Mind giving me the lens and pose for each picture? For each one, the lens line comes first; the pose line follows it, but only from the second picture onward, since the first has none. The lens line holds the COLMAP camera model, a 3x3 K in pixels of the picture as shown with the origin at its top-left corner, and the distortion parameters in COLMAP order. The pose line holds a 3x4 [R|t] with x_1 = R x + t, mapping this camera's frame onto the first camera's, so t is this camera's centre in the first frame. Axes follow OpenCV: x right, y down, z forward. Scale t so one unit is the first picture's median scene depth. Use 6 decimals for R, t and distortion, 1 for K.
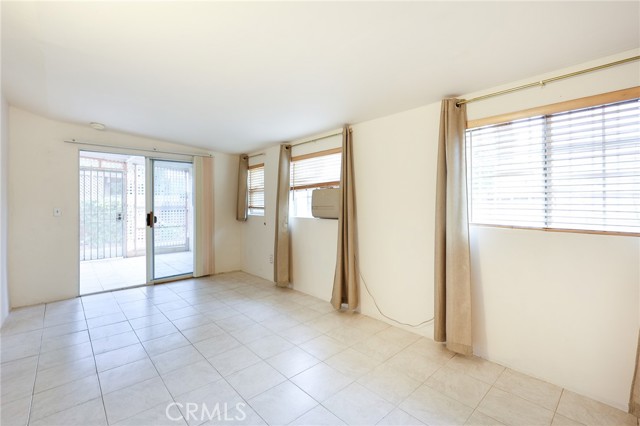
lens RADIAL K [[268.6, 0, 320.3], [0, 268.6, 209.6], [0, 0, 1]] dist [0.001164, 0.000668]
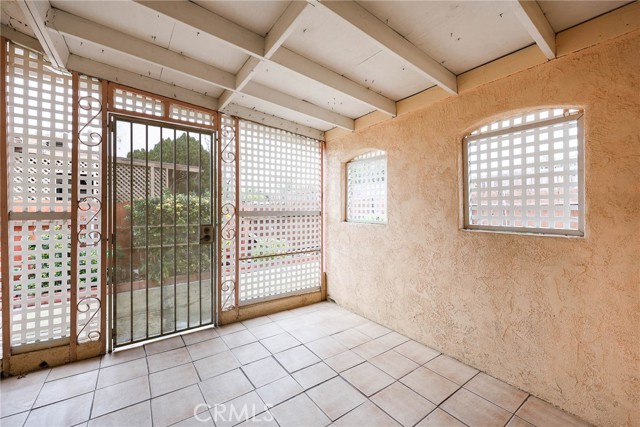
lens RADIAL K [[268.6, 0, 333.0], [0, 268.6, 219.6], [0, 0, 1]] dist [0.001164, 0.000668]
pose [[0.996394, -0.011079, -0.084126, -0.490033], [0.010246, 0.999894, -0.010329, 0.009518], [0.084231, 0.009430, 0.996402, 0.563167]]
